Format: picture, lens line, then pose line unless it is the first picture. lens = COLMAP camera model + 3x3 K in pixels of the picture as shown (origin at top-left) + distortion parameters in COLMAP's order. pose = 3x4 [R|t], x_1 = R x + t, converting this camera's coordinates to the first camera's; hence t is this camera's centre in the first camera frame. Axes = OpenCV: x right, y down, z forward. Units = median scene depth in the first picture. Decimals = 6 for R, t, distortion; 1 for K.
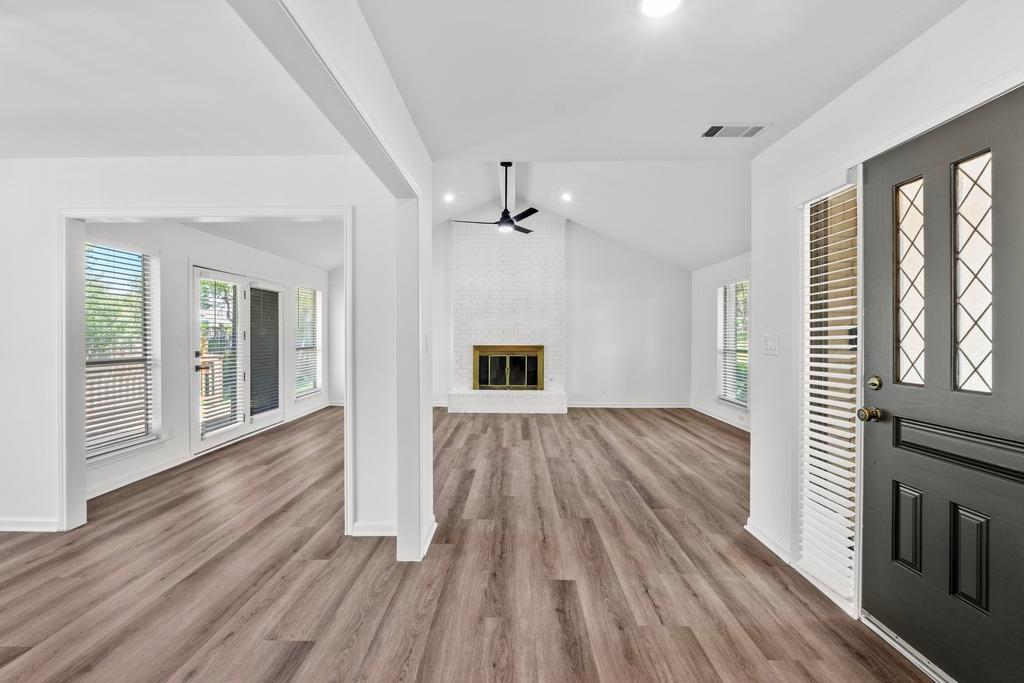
lens RADIAL K [[433.9, 0, 508.3], [0, 433.9, 337.2], [0, 0, 1]] dist [0.000830, 0.000121]
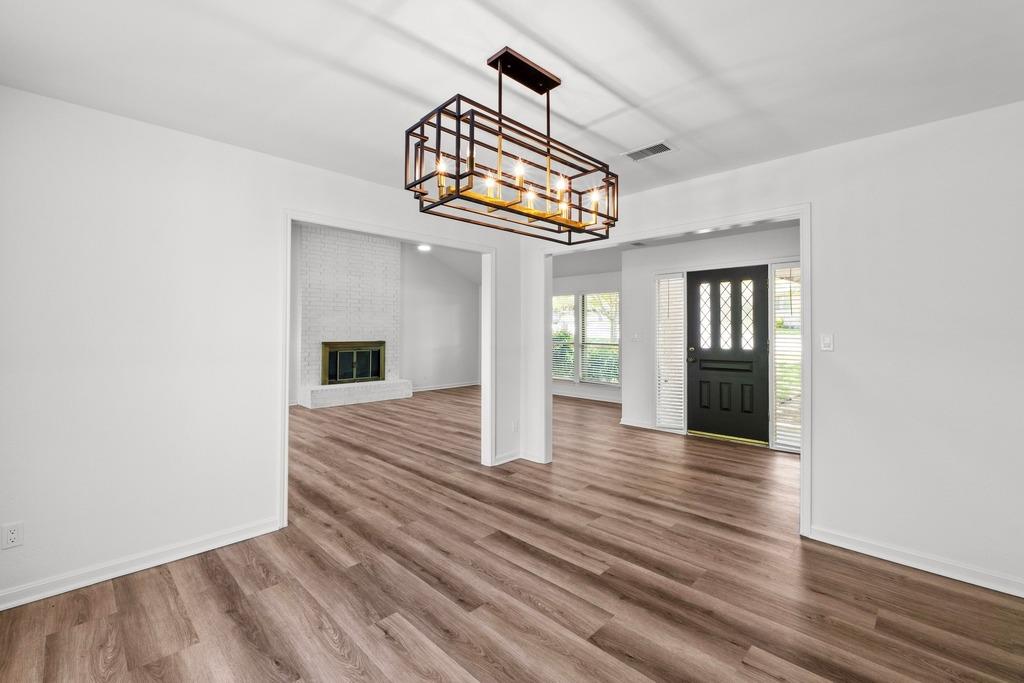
lens RADIAL K [[435.5, 0, 510.8], [0, 435.5, 325.9], [0, 0, 1]] dist [-0.000639, -0.000024]
pose [[0.690470, 0.008723, 0.723308, -0.646345], [0.003069, 0.999883, -0.014988, -0.003064], [-0.723355, 0.012568, 0.690362, -0.041605]]
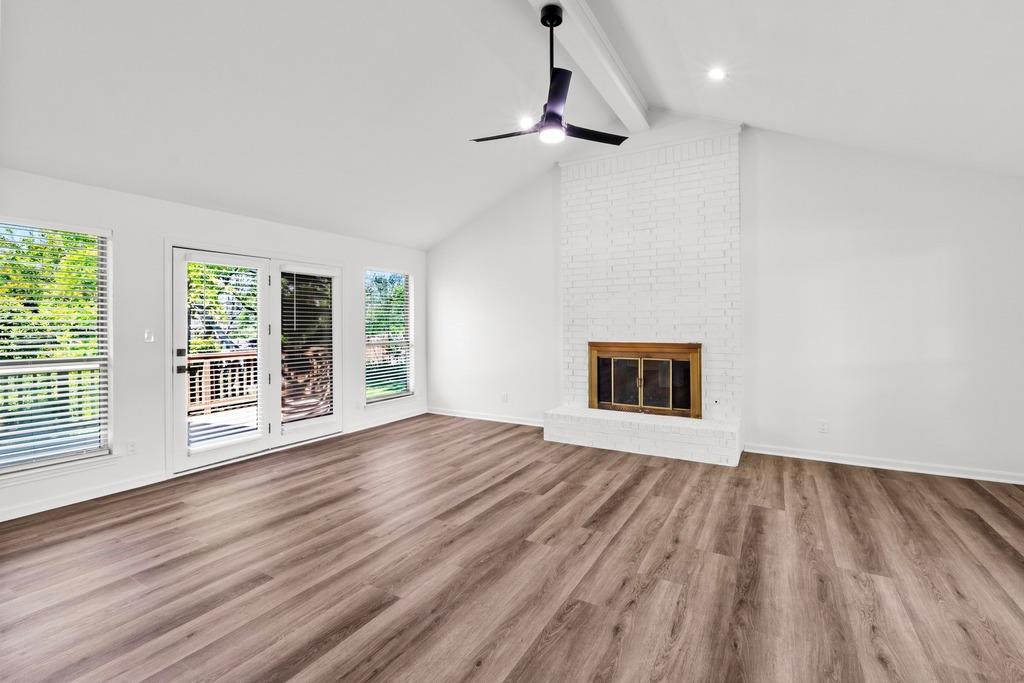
lens RADIAL K [[451.2, 0, 514.9], [0, 451.2, 323.9], [0, 0, 1]] dist [-0.004793, -0.000229]
pose [[0.872869, -0.008681, -0.487878, 0.199879], [0.004270, 0.999939, -0.010154, -0.003451], [0.487937, 0.006780, 0.872853, 0.415206]]
